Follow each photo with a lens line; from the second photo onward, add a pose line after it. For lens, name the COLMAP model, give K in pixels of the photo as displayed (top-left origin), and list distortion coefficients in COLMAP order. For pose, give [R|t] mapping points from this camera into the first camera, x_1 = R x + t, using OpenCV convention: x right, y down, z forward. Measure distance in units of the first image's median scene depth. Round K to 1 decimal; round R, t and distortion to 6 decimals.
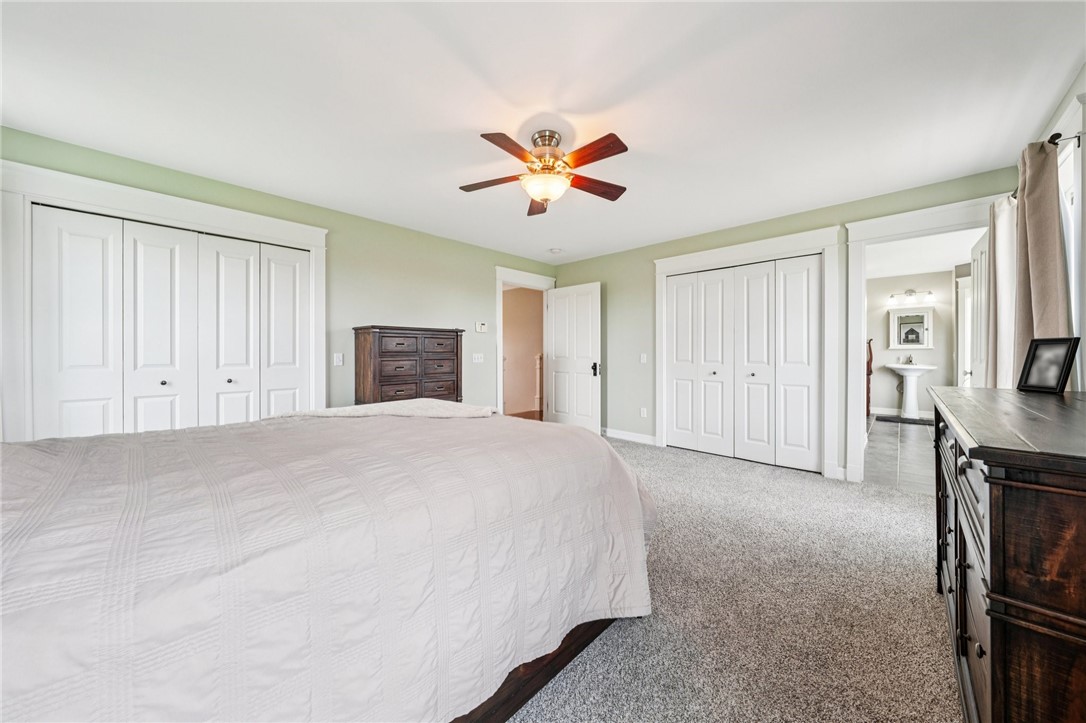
lens RADIAL K [[372.2, 0, 536.1], [0, 372.2, 353.4], [0, 0, 1]] dist [-0.005851, 0.000939]
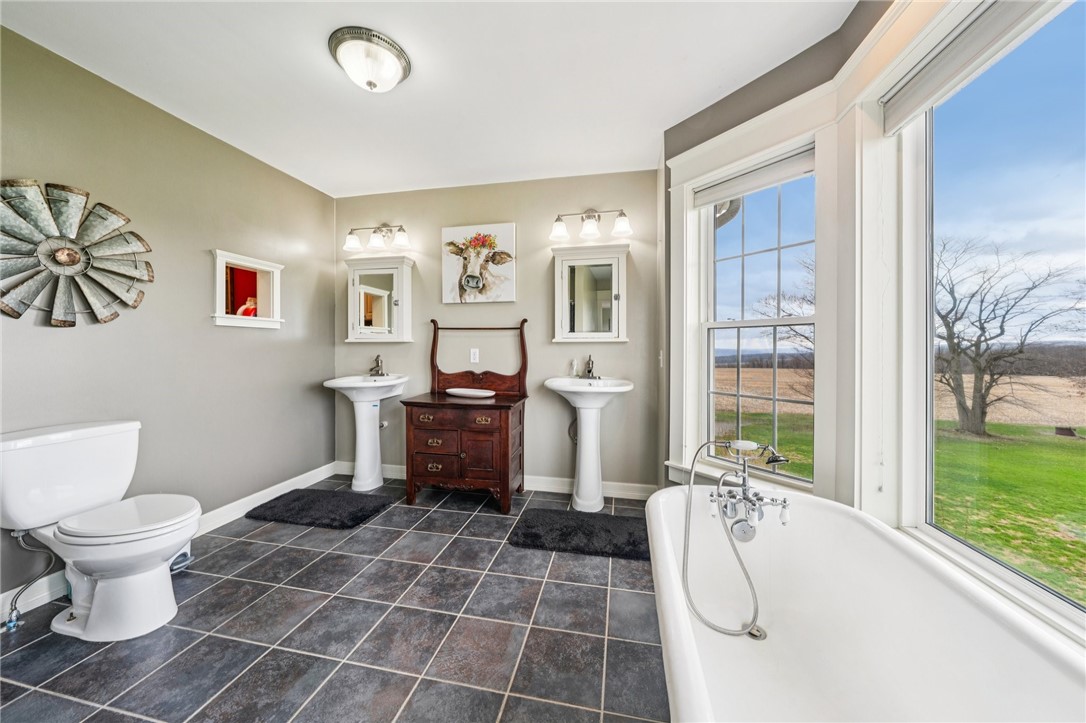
lens RADIAL K [[372.2, 0, 541.7], [0, 372.2, 351.4], [0, 0, 1]] dist [-0.005851, 0.000939]
pose [[0.837468, 0.005132, 0.546463, 0.720322], [-0.000337, 0.999961, -0.008876, 0.002107], [-0.546487, 0.007249, 0.837436, 0.661661]]
